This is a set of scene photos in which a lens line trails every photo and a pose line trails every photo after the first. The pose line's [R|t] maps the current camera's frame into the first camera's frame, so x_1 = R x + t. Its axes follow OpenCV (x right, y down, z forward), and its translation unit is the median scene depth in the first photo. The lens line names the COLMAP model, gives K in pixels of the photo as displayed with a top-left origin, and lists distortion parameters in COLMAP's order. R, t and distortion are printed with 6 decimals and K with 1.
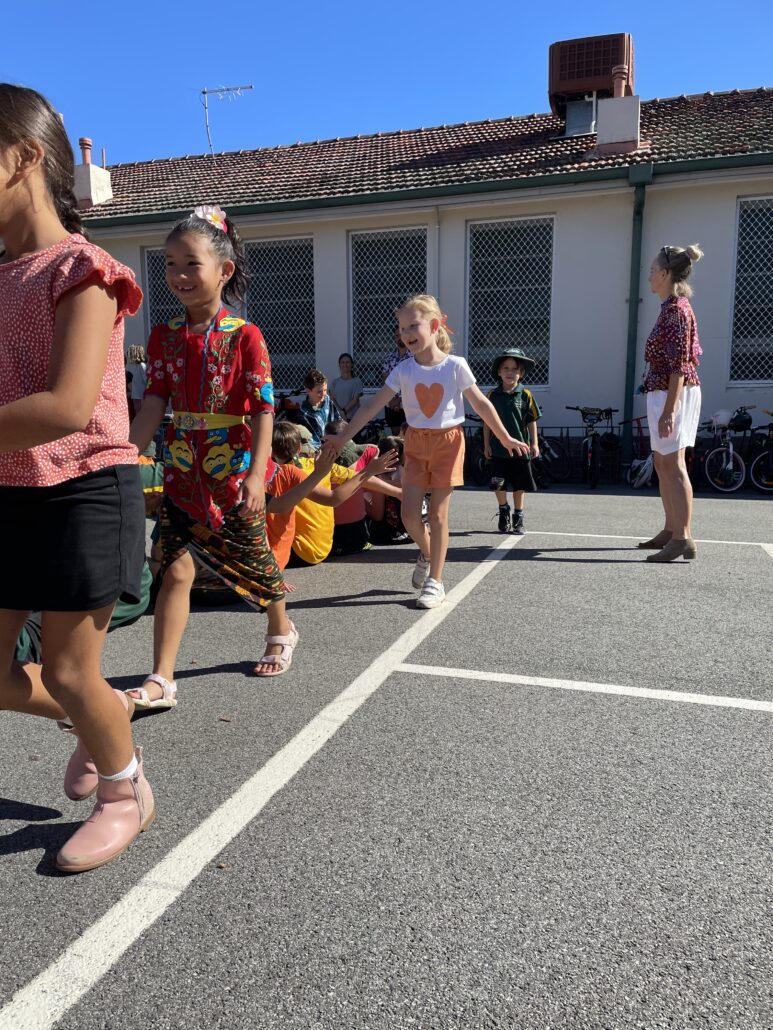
lens RADIAL K [[776.3, 0, 379.1], [0, 776.3, 528.3], [0, 0, 1]] dist [0.089689, -0.111279]
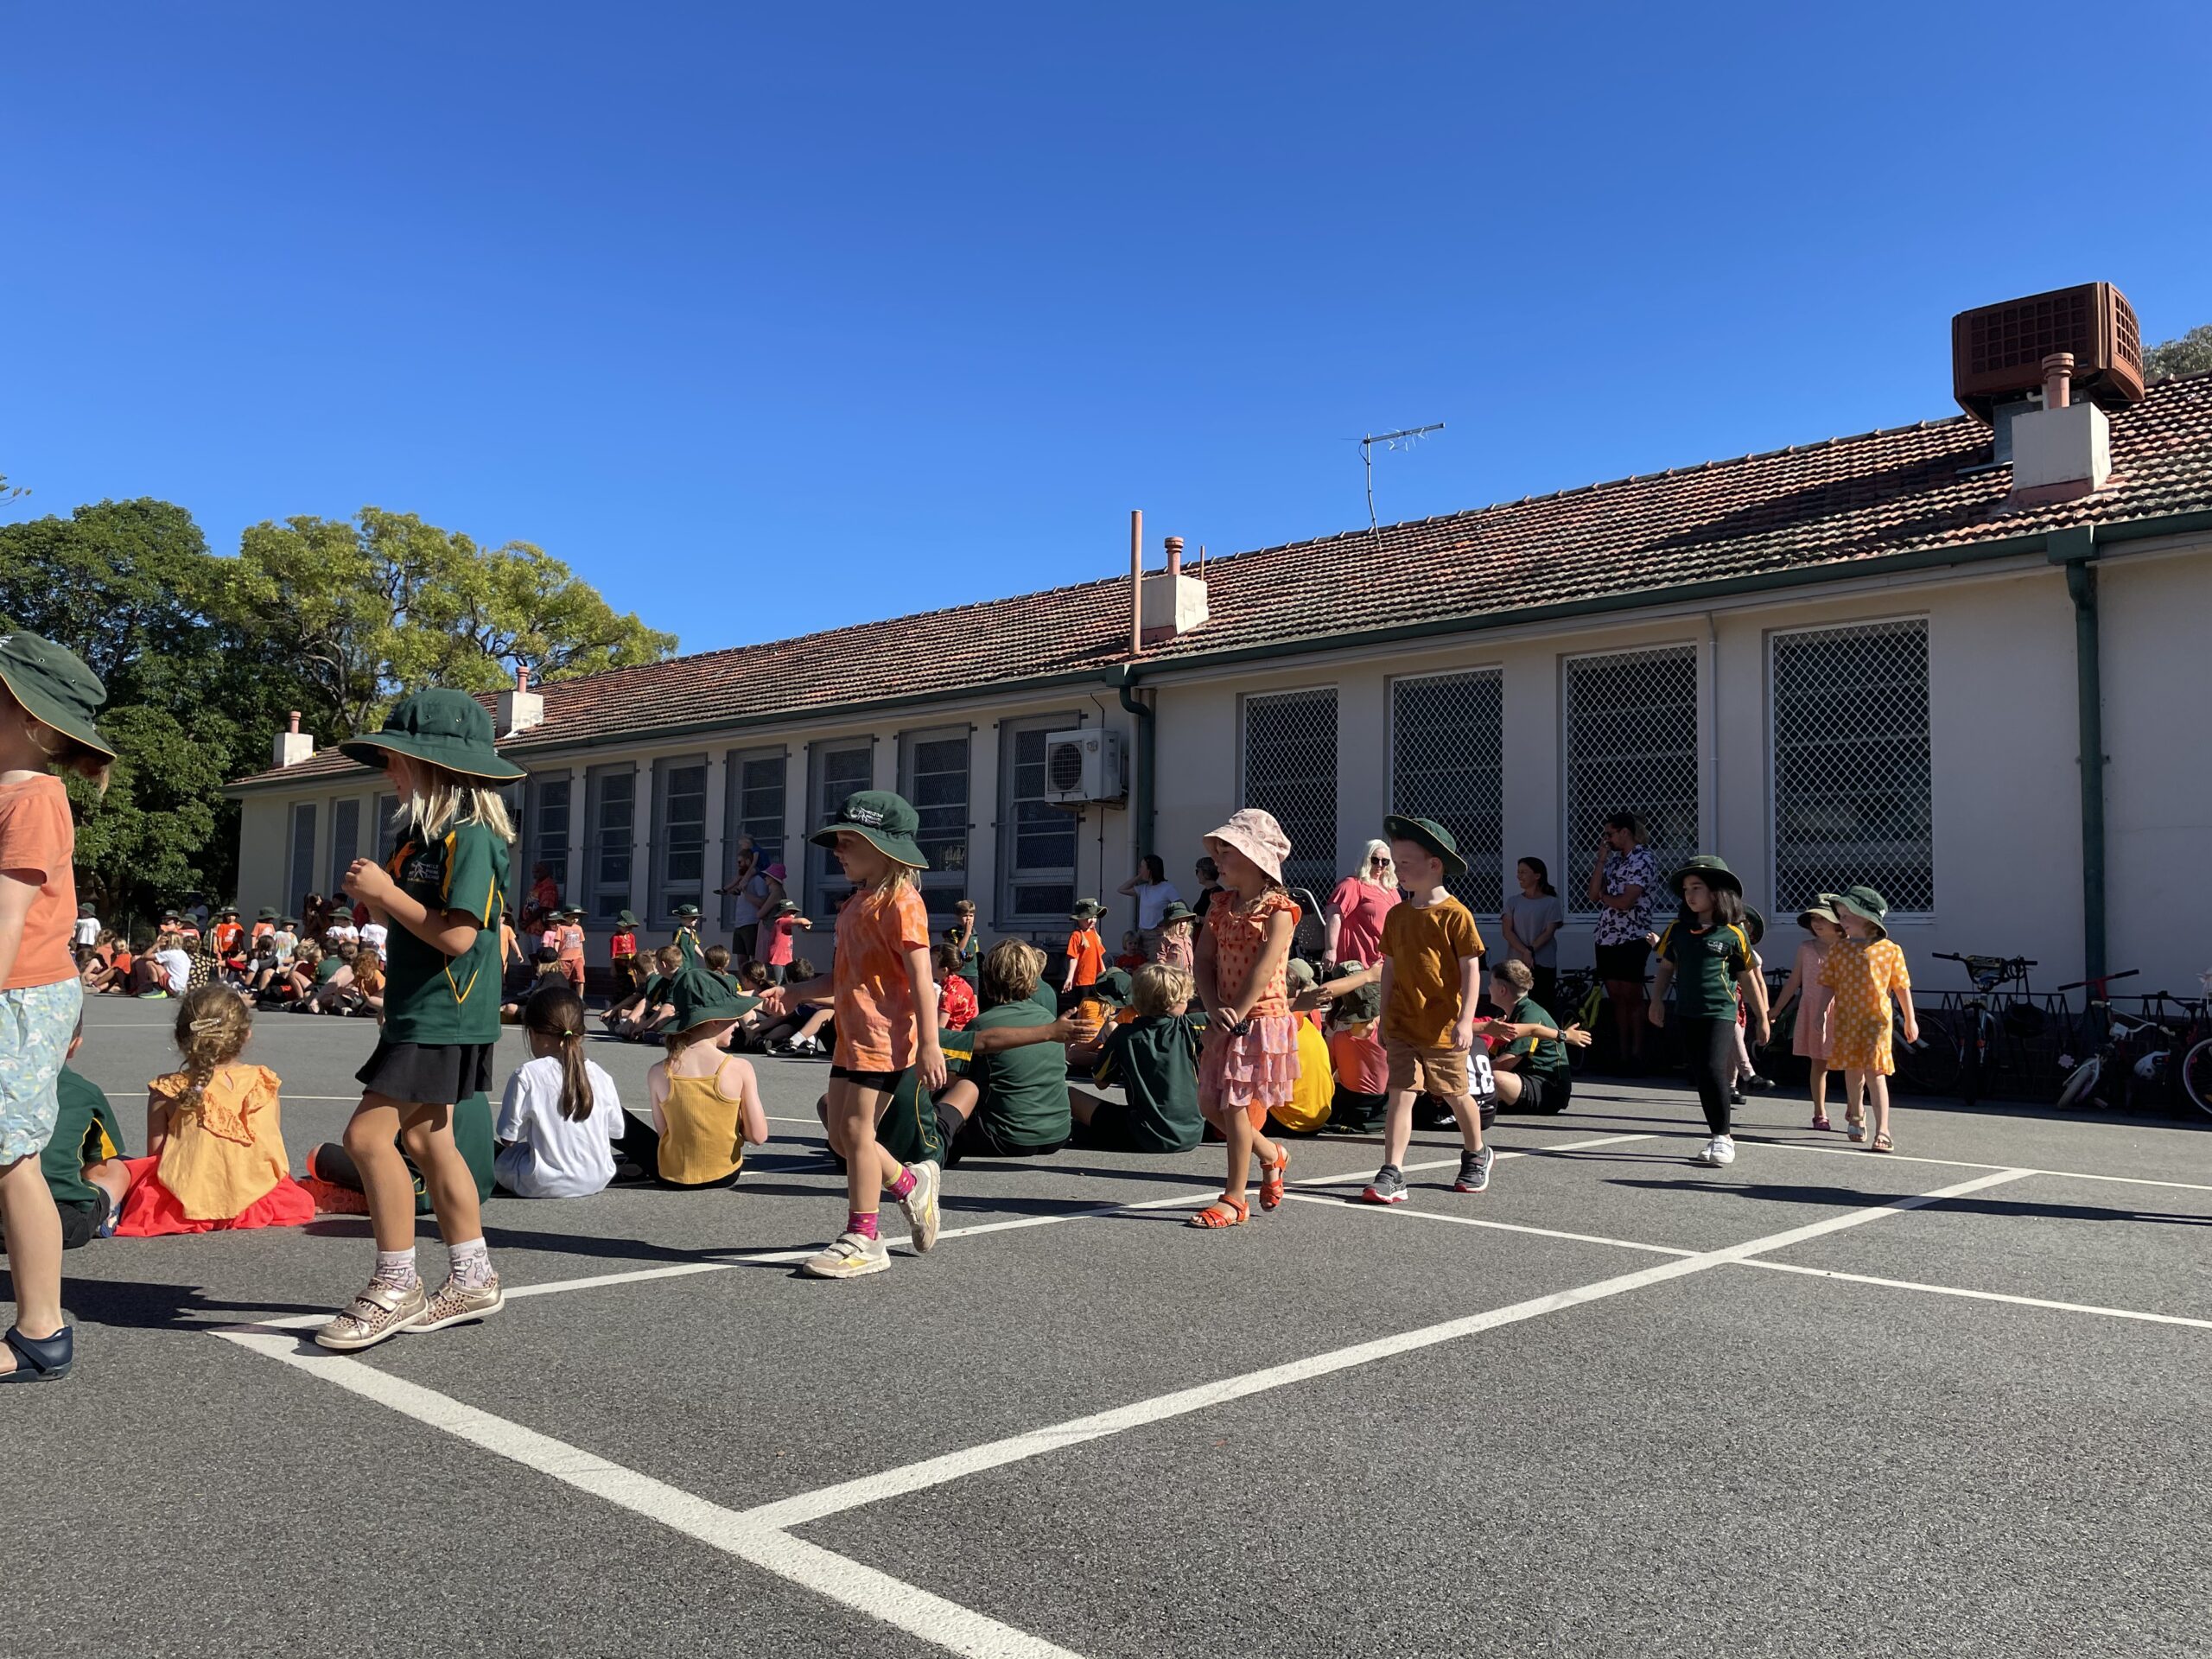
lens RADIAL K [[1684.1, 0, 1118.5], [0, 1684.1, 831.9], [0, 0, 1]] dist [0.097957, -0.143714]
pose [[0.917572, -0.010694, -0.397426, 0.169402], [-0.076447, 0.976238, -0.202769, 0.040759], [0.390151, 0.216437, 0.894951, -0.266085]]
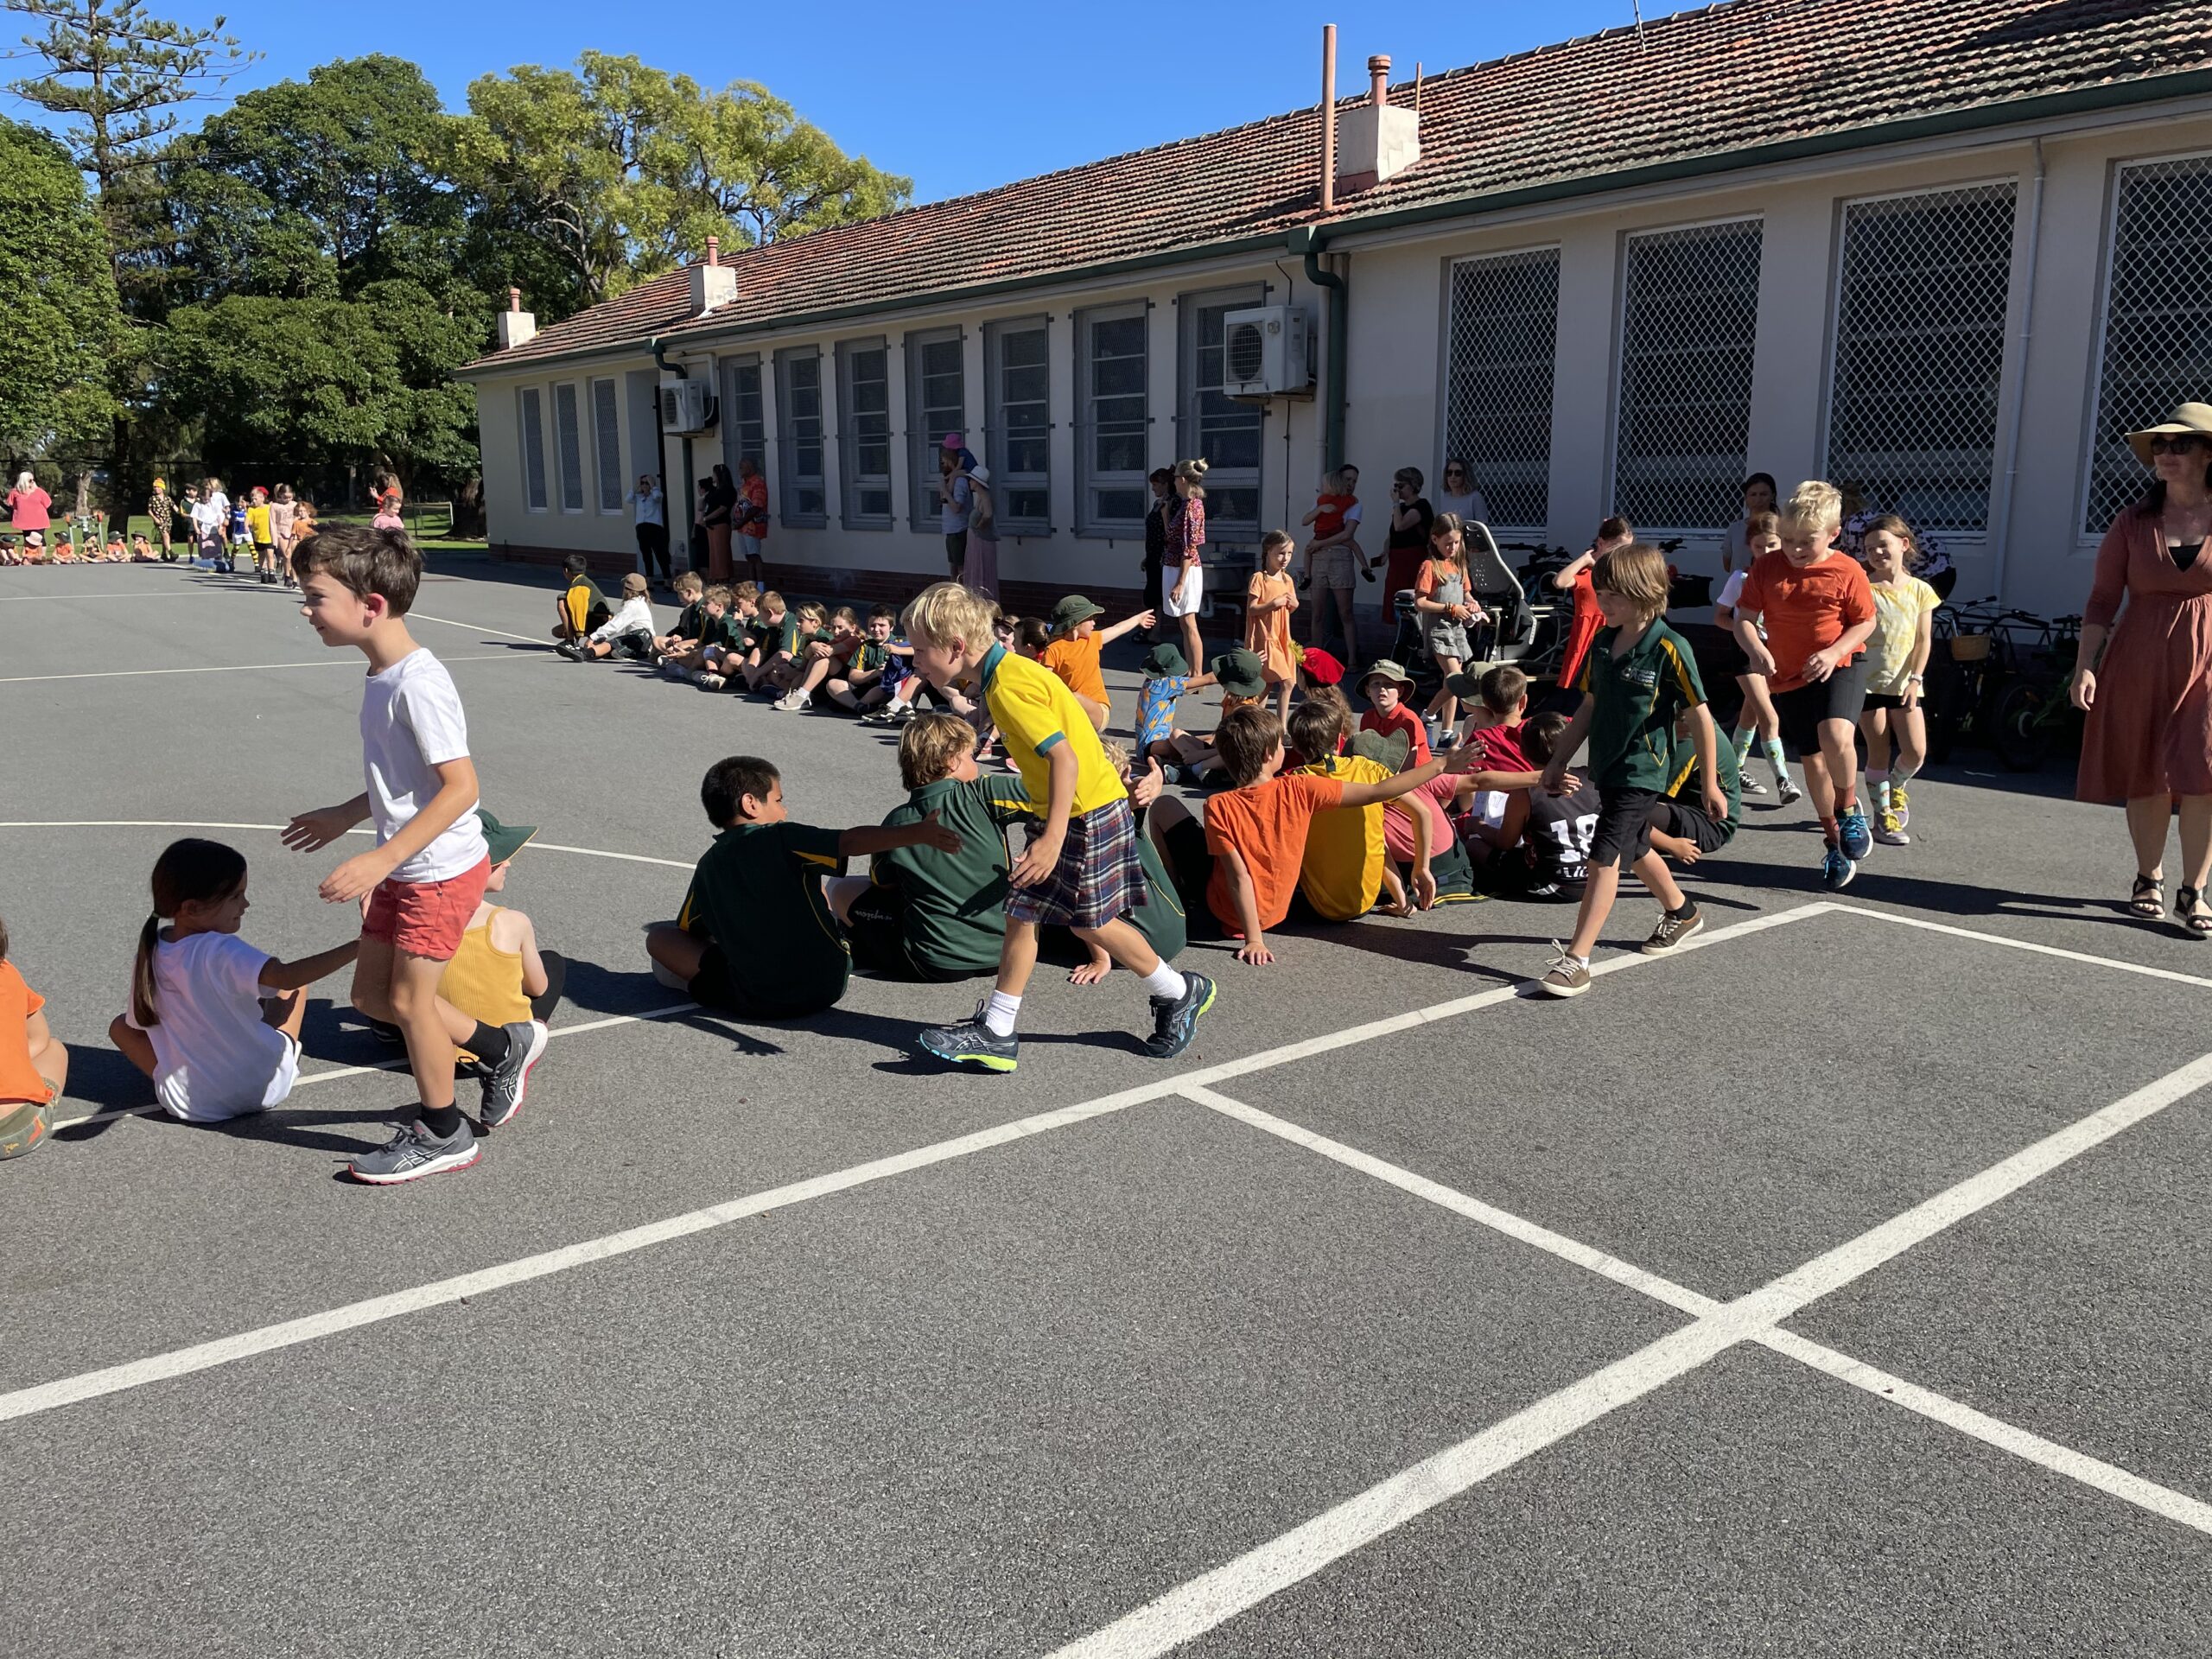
lens RADIAL K [[1676.6, 0, 1129.2], [0, 1676.6, 809.6], [0, 0, 1]] dist [0.085591, -0.107798]
pose [[0.839786, 0.103265, -0.533007, 0.193560], [-0.080358, 0.994573, 0.066079, -0.048258], [0.536938, -0.012661, 0.843527, -0.104598]]
